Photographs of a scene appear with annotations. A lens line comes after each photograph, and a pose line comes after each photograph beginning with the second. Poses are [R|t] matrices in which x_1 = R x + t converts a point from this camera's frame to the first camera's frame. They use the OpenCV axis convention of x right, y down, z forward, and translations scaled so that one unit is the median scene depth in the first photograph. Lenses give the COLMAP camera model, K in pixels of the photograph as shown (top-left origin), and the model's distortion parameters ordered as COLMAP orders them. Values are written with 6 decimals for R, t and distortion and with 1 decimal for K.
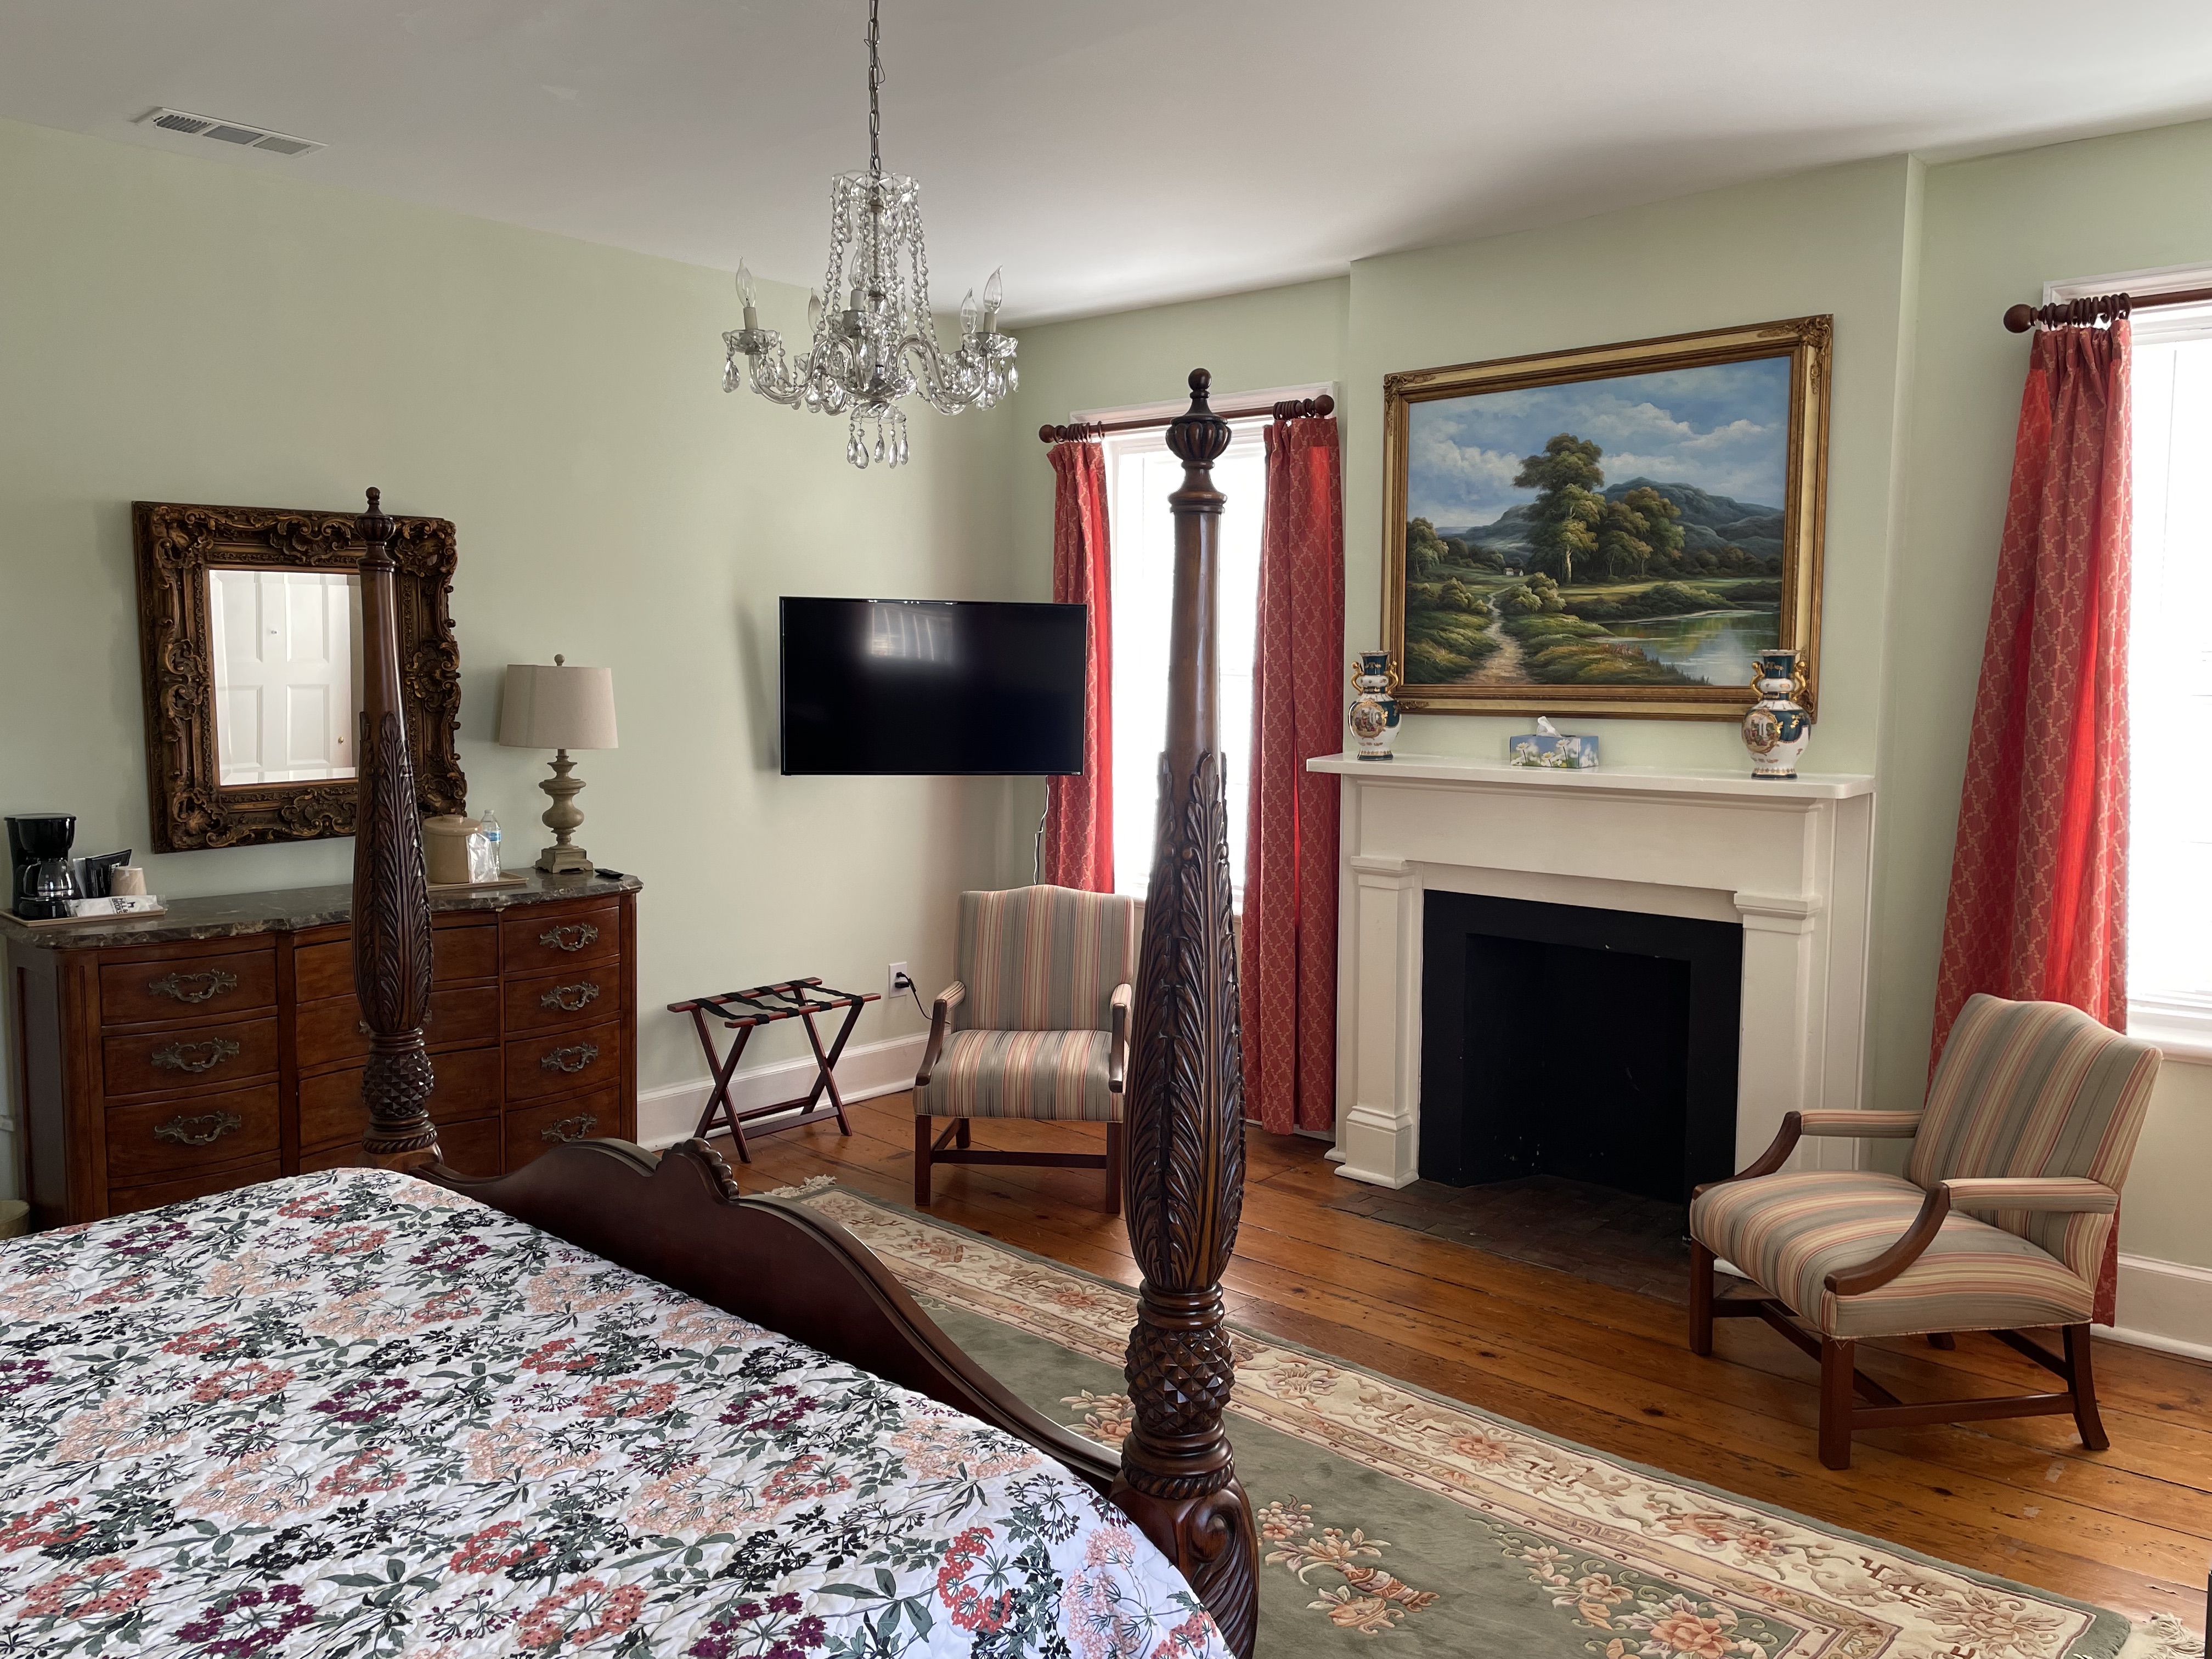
lens RADIAL K [[1690.4, 0, 1104.4], [0, 1690.4, 827.0], [0, 0, 1]] dist [0.062098, -0.052177]
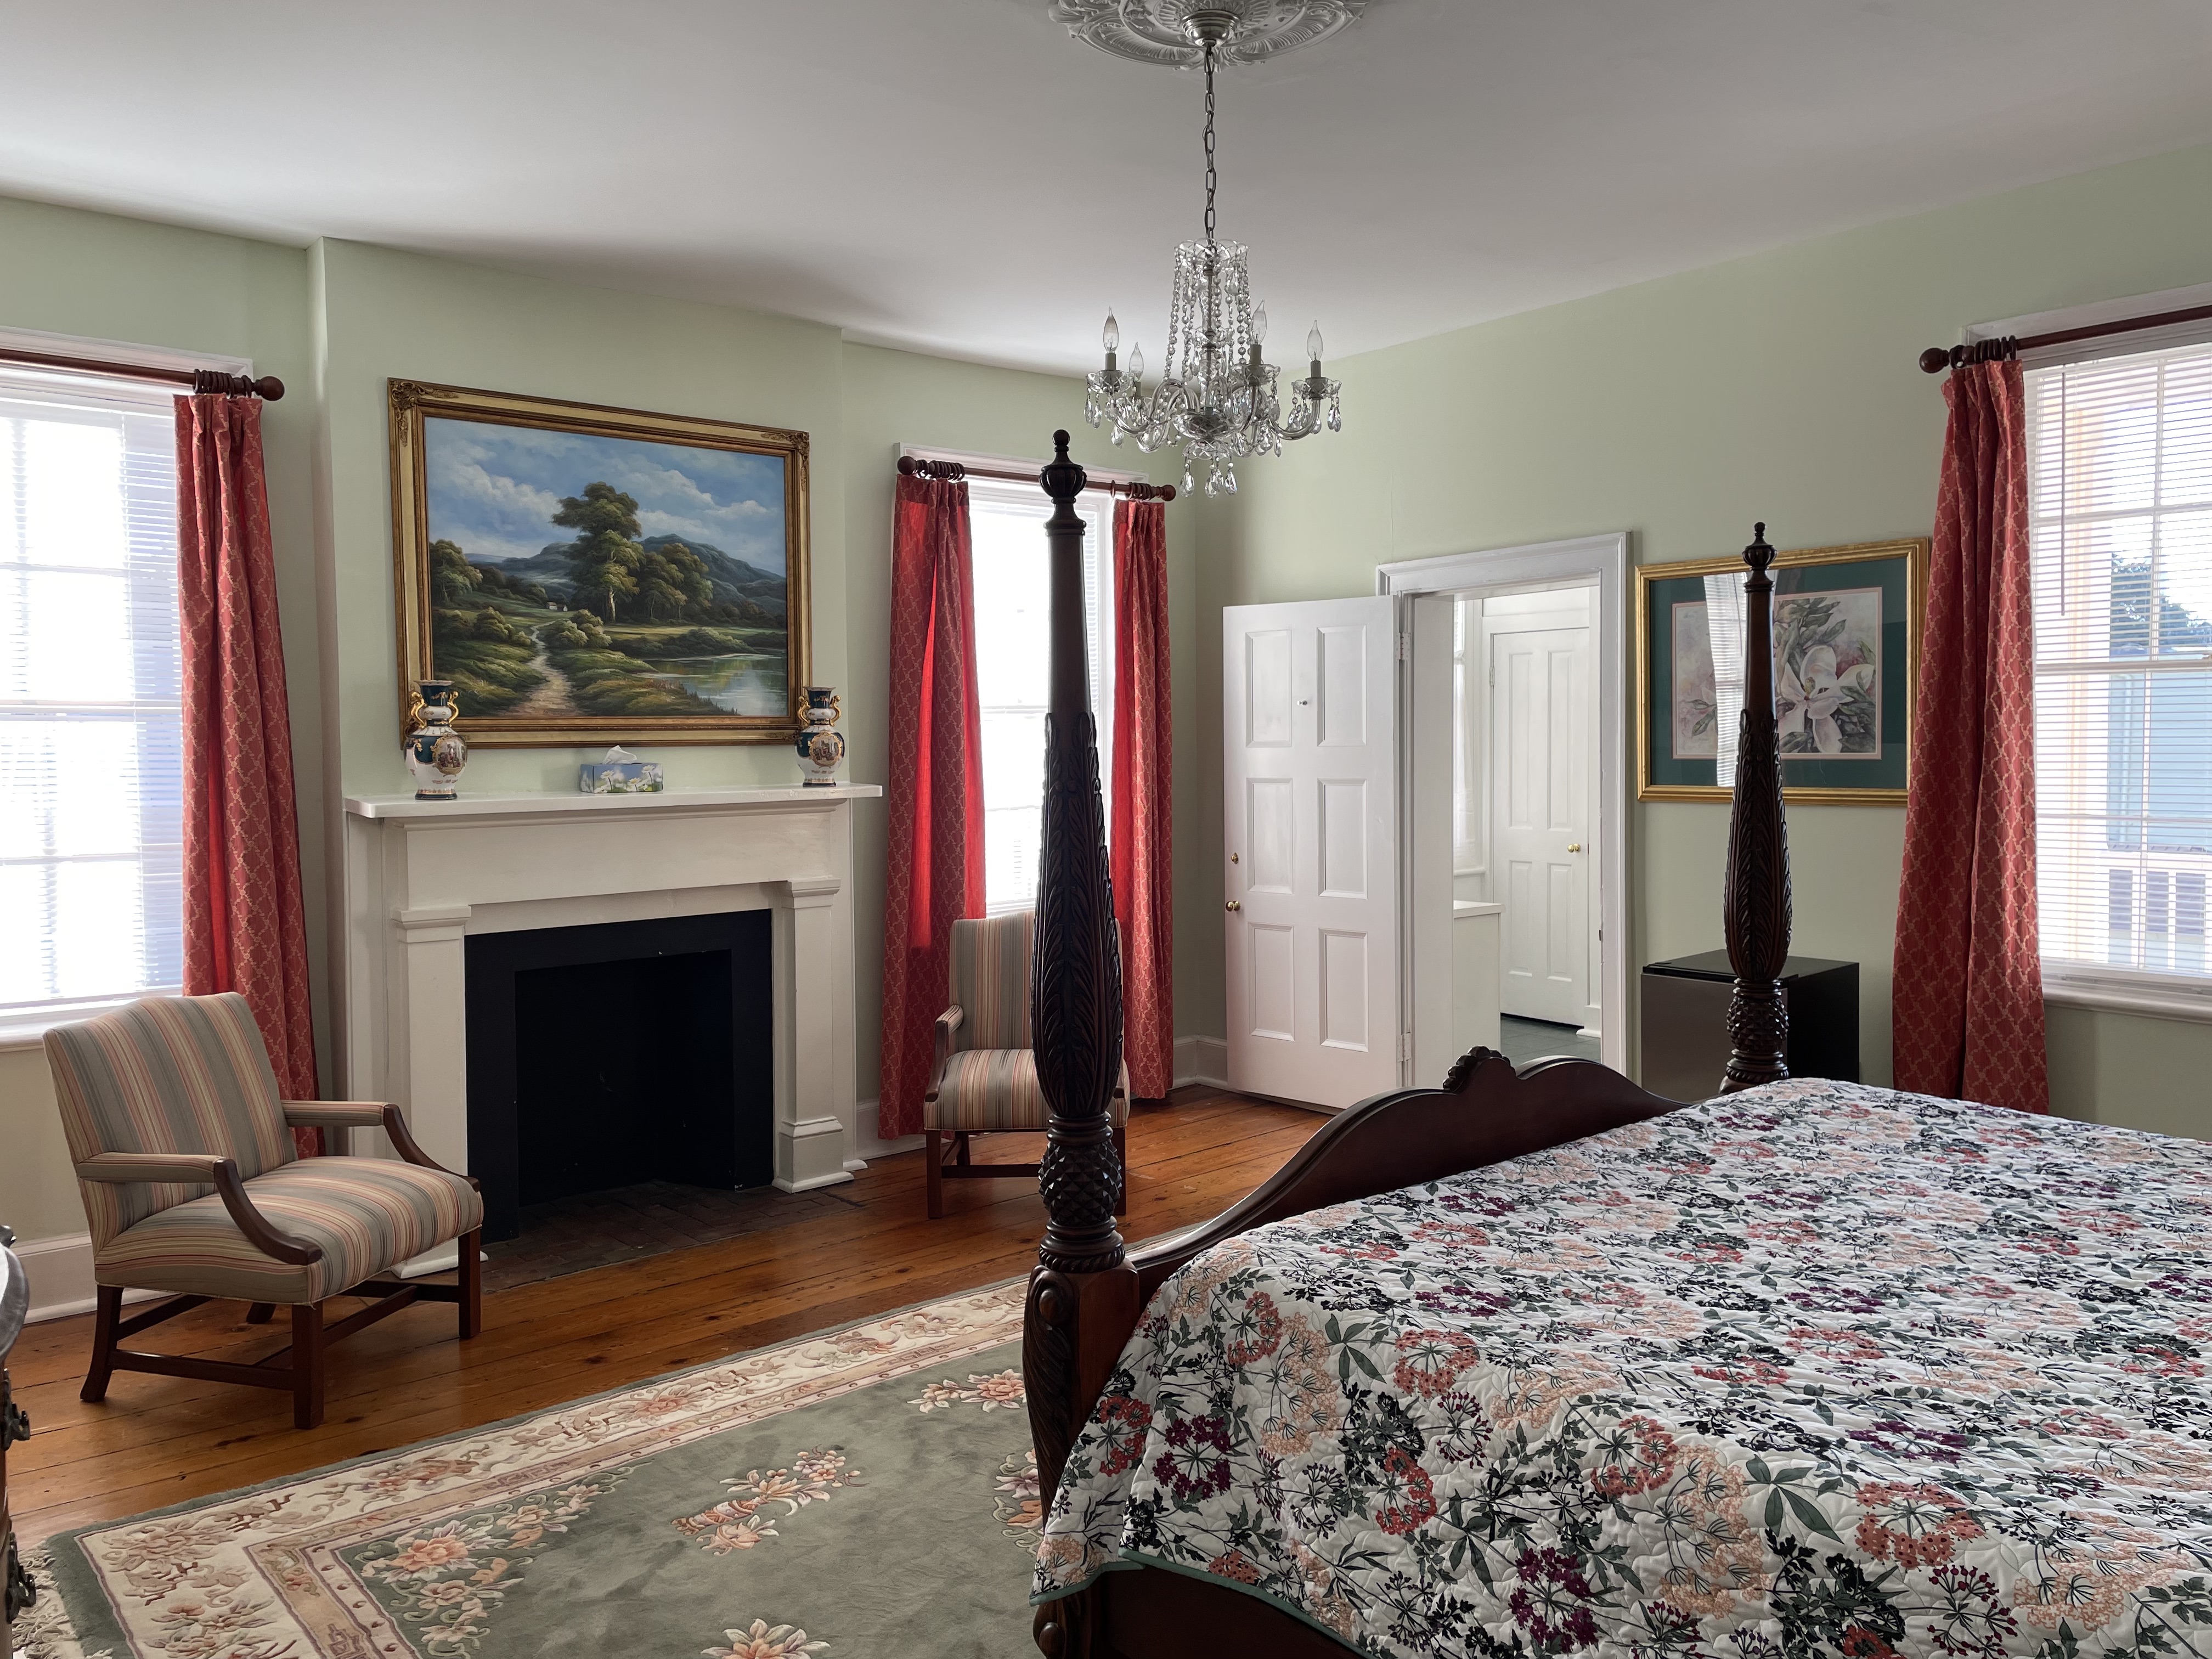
lens RADIAL K [[1690.4, 0, 1110.5], [0, 1690.4, 829.6], [0, 0, 1]] dist [0.062098, -0.052177]
pose [[0.112522, -0.057519, 0.991983, -0.769533], [0.110721, 0.992832, 0.045009, -0.026695], [-0.987461, 0.104769, 0.118084, 0.579570]]
